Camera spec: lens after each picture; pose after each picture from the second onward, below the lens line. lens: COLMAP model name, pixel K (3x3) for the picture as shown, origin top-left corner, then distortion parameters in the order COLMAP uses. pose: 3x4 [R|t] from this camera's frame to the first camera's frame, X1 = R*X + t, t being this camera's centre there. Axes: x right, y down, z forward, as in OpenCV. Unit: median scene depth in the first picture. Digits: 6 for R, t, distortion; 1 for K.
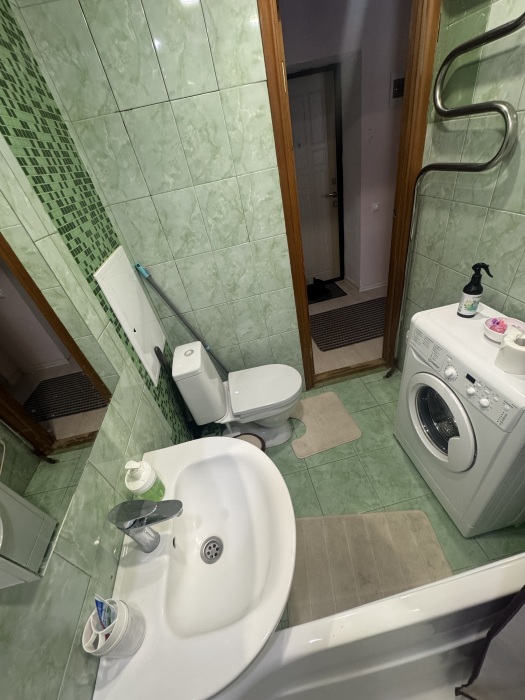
lens RADIAL K [[280.2, 0, 263.1], [0, 280.2, 348.6], [0, 0, 1]] dist [-0.003682, 0.000953]
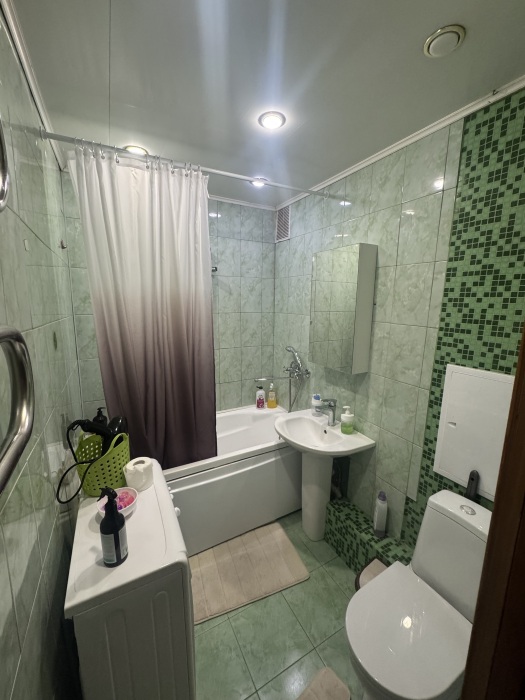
lens RADIAL K [[280.2, 0, 261.9], [0, 280.2, 348.2], [0, 0, 1]] dist [-0.003682, 0.000953]
pose [[-0.934536, 0.221197, -0.278773, 0.542520], [-0.058016, 0.678181, 0.732602, -1.172495], [0.351108, 0.700816, -0.620951, 1.389286]]
